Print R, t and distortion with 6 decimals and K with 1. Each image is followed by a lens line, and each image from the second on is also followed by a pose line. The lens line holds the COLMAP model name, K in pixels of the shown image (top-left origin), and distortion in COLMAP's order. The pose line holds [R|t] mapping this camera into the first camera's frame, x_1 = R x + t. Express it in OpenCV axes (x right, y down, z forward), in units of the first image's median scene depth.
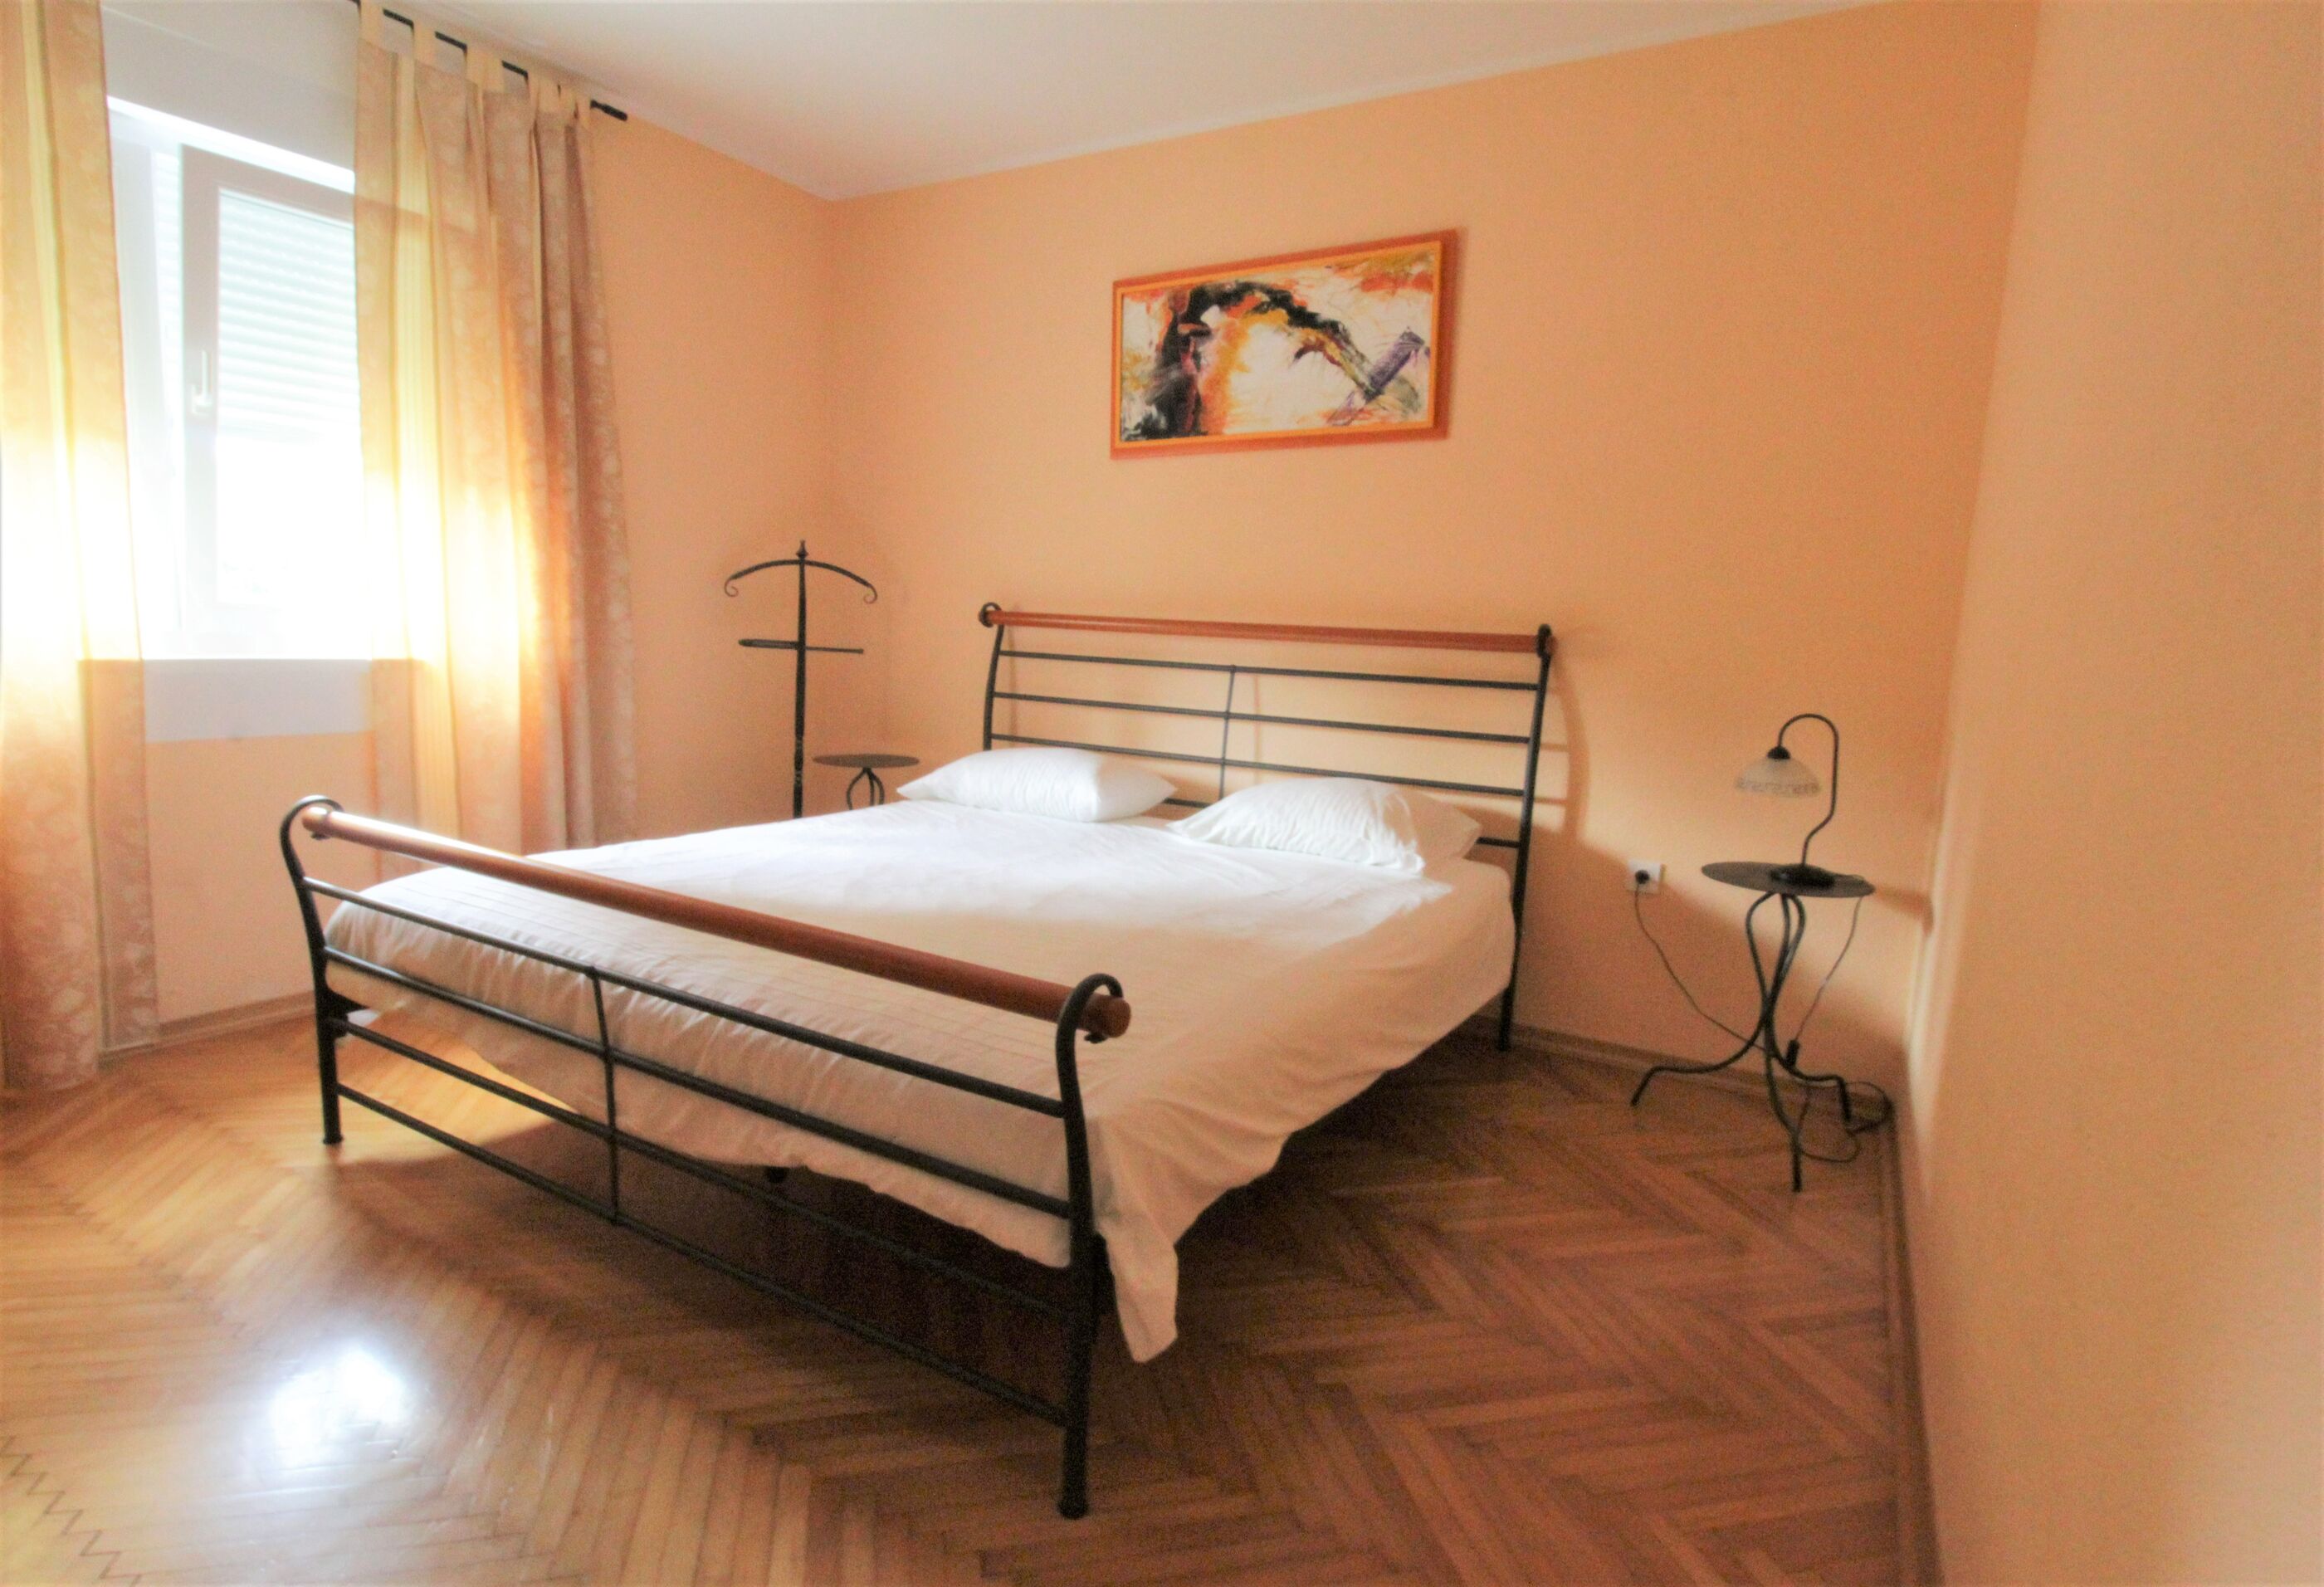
lens RADIAL K [[1236.0, 0, 1162.0], [0, 1236.0, 793.5], [0, 0, 1]] dist [0.005455, 0.000191]
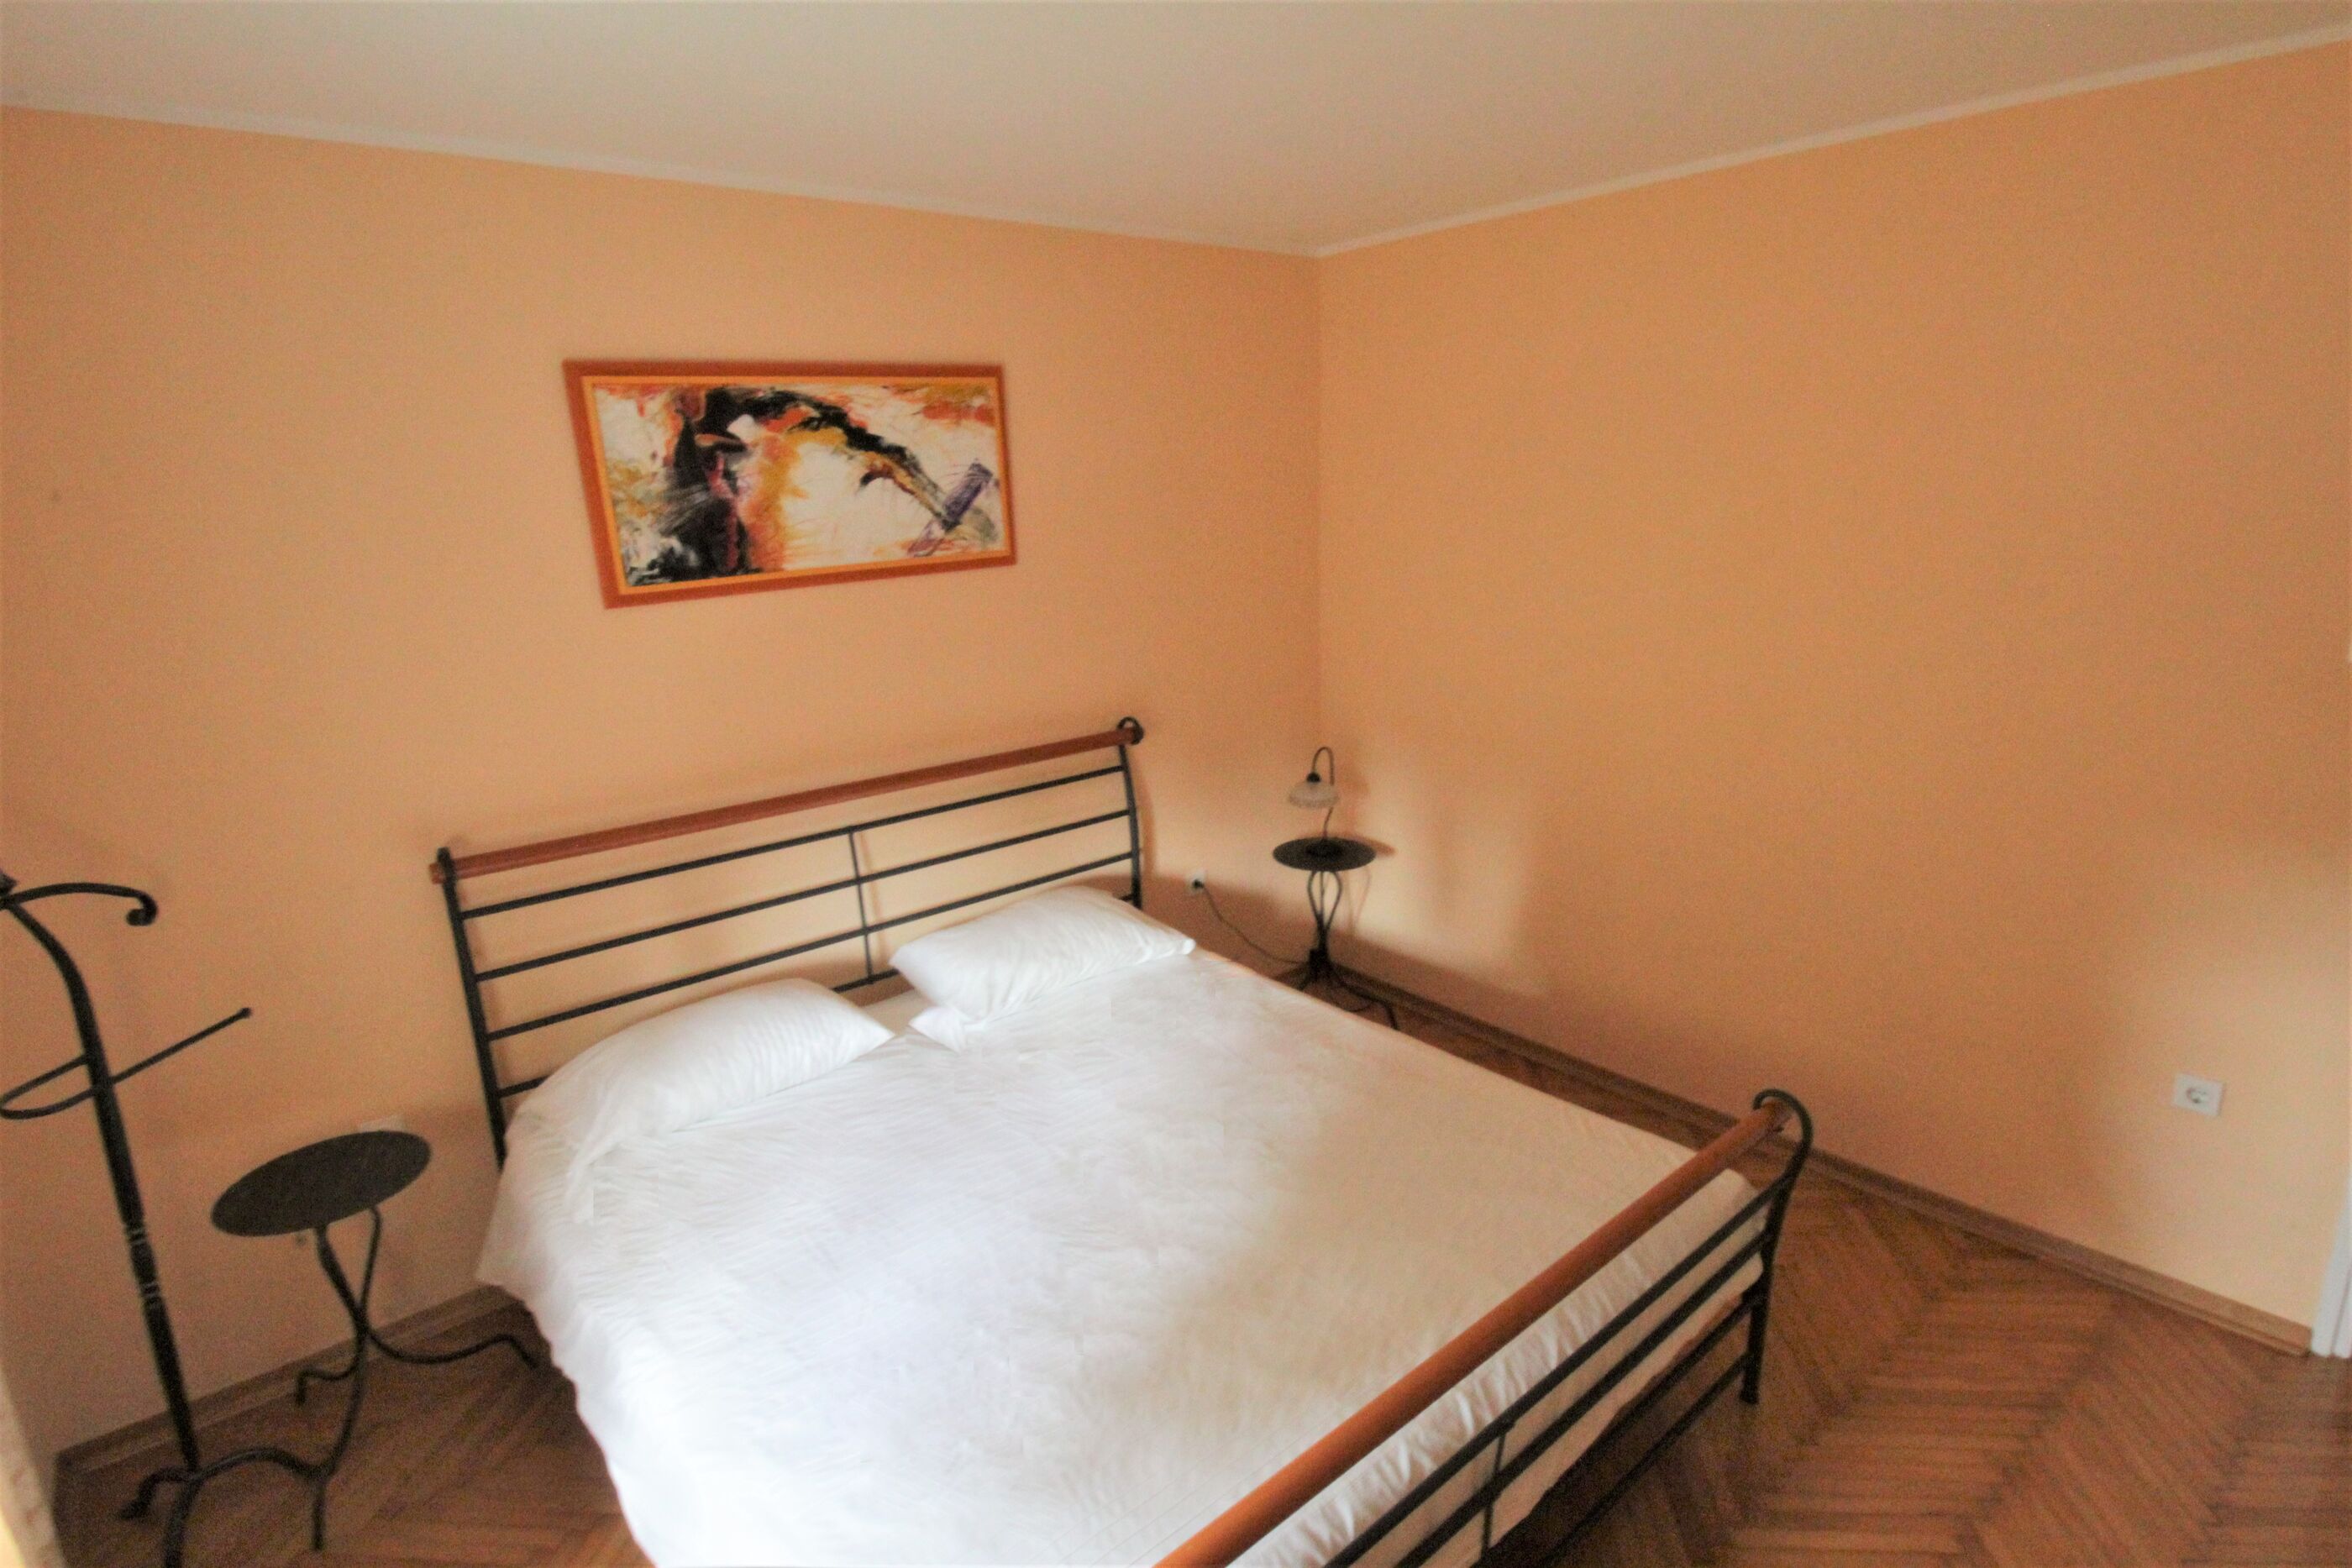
lens RADIAL K [[1193.6, 0, 1176.0], [0, 1193.6, 784.0], [0, 0, 1]] dist [0.000515, 0.000295]
pose [[0.317543, -0.297008, 0.900529, -0.664370], [0.175560, 0.951677, 0.251972, -0.322892], [-0.931851, 0.078085, 0.354341, 0.497256]]
